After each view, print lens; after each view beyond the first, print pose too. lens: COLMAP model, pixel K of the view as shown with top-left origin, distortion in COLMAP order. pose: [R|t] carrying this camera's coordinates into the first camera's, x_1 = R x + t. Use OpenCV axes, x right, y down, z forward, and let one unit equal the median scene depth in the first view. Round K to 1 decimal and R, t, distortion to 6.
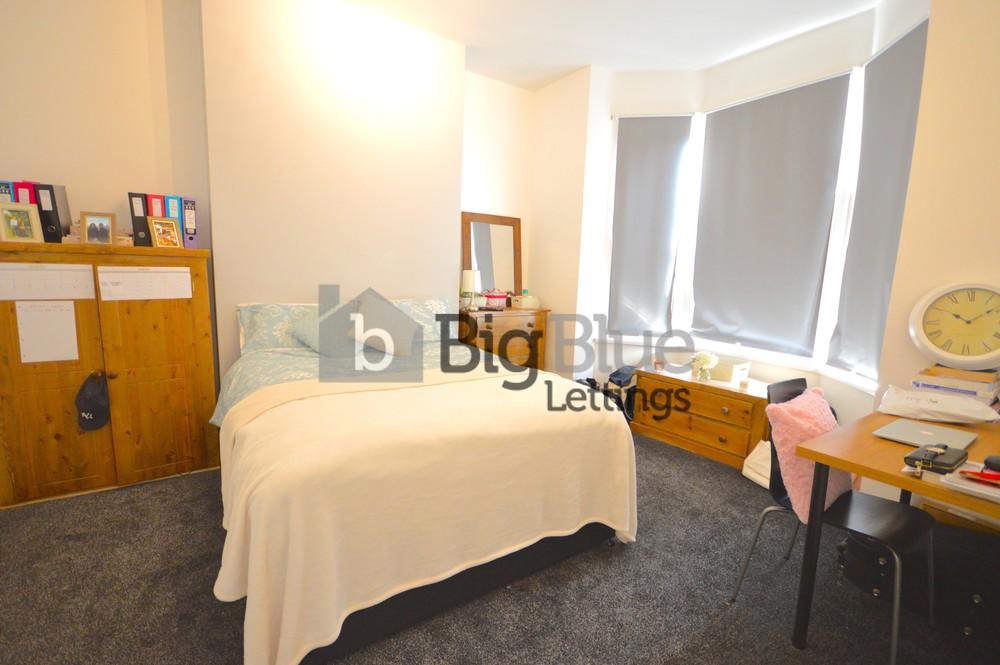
lens RADIAL K [[435.4, 0, 500.0], [0, 435.4, 332.5], [0, 0, 1]] dist [-0.000642, -0.000221]
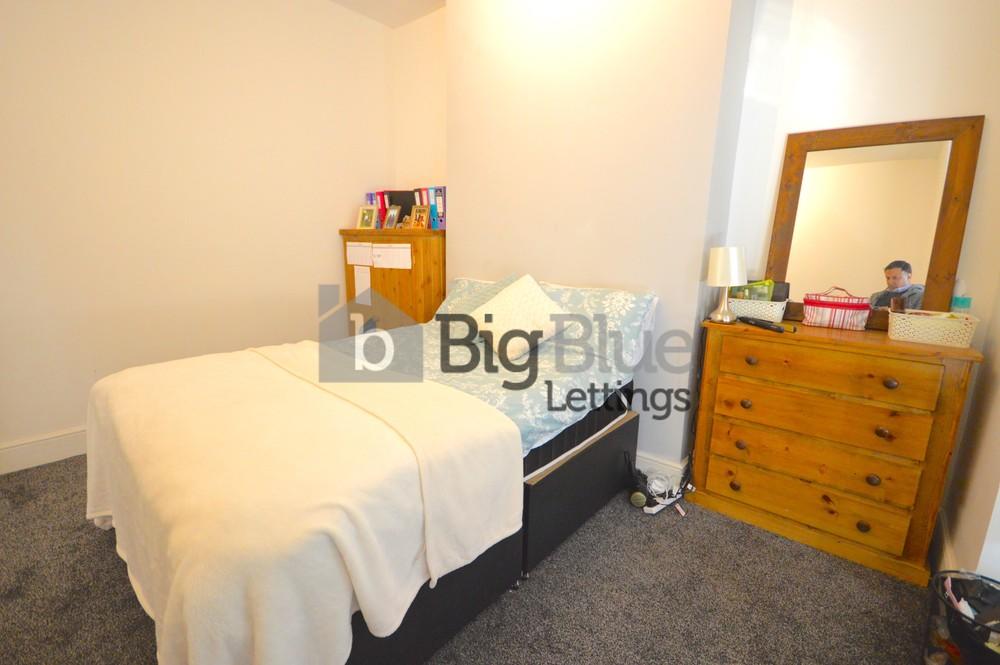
lens RADIAL K [[435.4, 0, 500.0], [0, 435.4, 332.5], [0, 0, 1]] dist [-0.000642, -0.000221]
pose [[0.297339, 0.172240, -0.939108, 0.564453], [-0.148134, 0.980005, 0.132839, -0.104726], [0.943210, 0.099616, 0.316908, 0.866323]]
